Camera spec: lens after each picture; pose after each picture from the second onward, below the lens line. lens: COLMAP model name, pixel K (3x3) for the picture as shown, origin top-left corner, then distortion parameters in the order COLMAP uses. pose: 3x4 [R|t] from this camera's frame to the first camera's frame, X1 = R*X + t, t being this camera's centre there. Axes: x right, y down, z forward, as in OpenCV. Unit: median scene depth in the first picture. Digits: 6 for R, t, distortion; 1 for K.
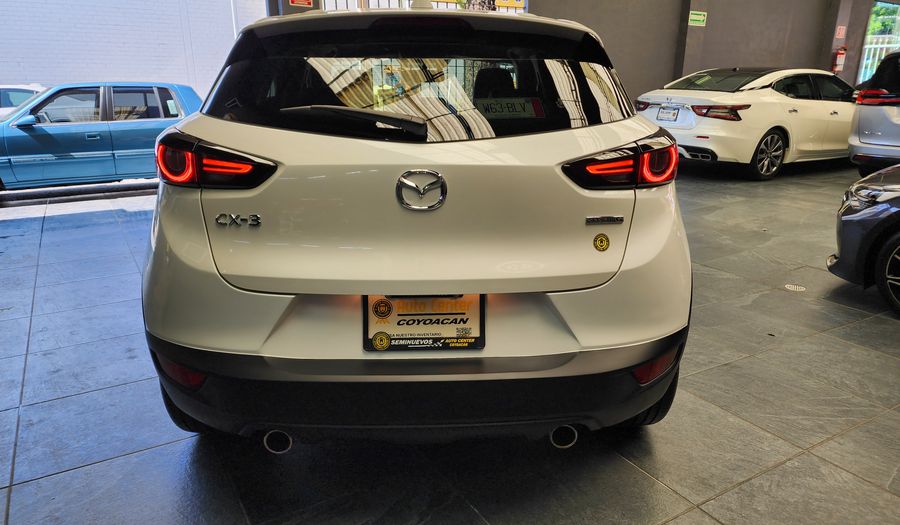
lens RADIAL K [[622.3, 0, 454.1], [0, 622.3, 259.6], [0, 0, 1]] dist [0.093568, -0.091269]
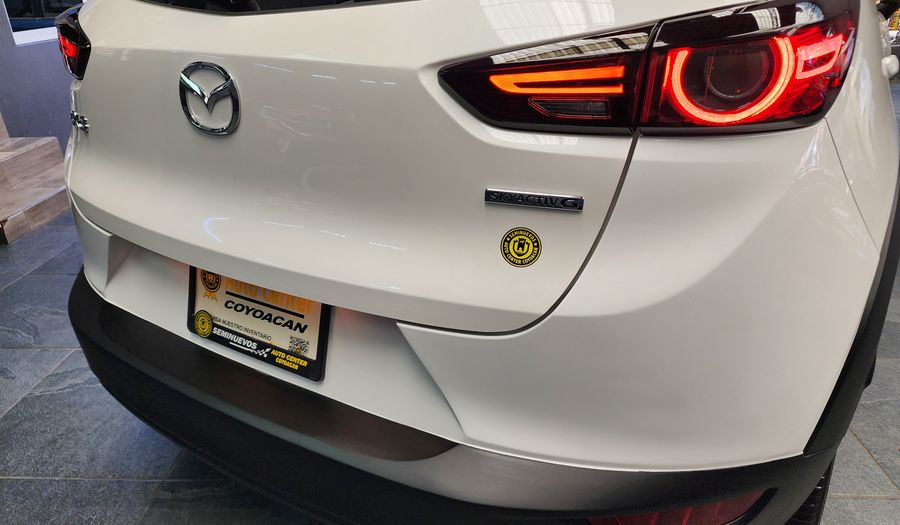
lens RADIAL K [[622.3, 0, 454.1], [0, 622.3, 259.6], [0, 0, 1]] dist [0.093568, -0.091269]
pose [[0.799924, 0.214267, -0.560546, 0.462372], [-0.134688, 0.974358, 0.180240, -0.095856], [0.584791, -0.068680, 0.808271, 0.602739]]
